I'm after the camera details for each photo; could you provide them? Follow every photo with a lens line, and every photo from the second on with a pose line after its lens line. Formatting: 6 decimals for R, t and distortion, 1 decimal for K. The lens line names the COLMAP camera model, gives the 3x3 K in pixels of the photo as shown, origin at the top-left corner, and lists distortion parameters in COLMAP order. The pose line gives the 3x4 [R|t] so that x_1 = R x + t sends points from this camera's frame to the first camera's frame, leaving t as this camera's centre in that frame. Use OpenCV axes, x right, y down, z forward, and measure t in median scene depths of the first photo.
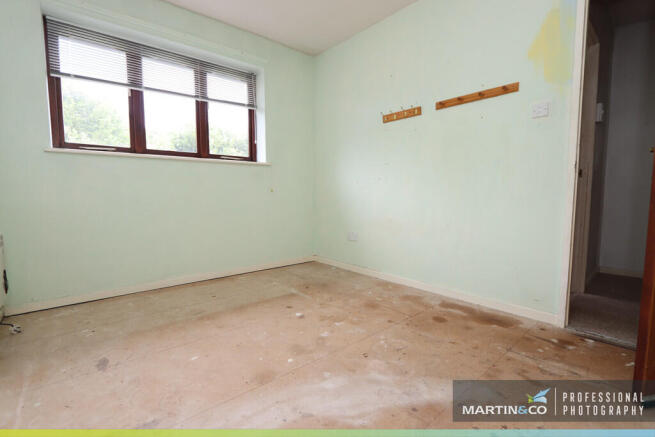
lens RADIAL K [[306.5, 0, 327.1], [0, 306.5, 215.7], [0, 0, 1]] dist [-0.019180, 0.001344]
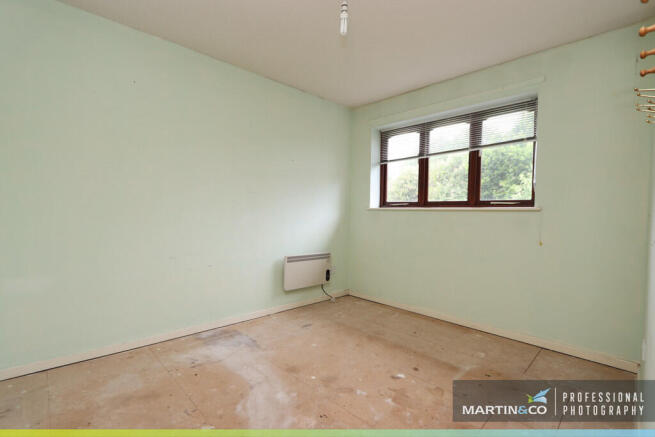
lens RADIAL K [[306.5, 0, 326.5], [0, 306.5, 221.5], [0, 0, 1]] dist [-0.019180, 0.001344]
pose [[0.038669, 0.028809, -0.998837, 0.795151], [-0.087006, 0.995885, 0.025356, -0.158733], [0.995457, 0.085924, 0.041017, 0.638036]]
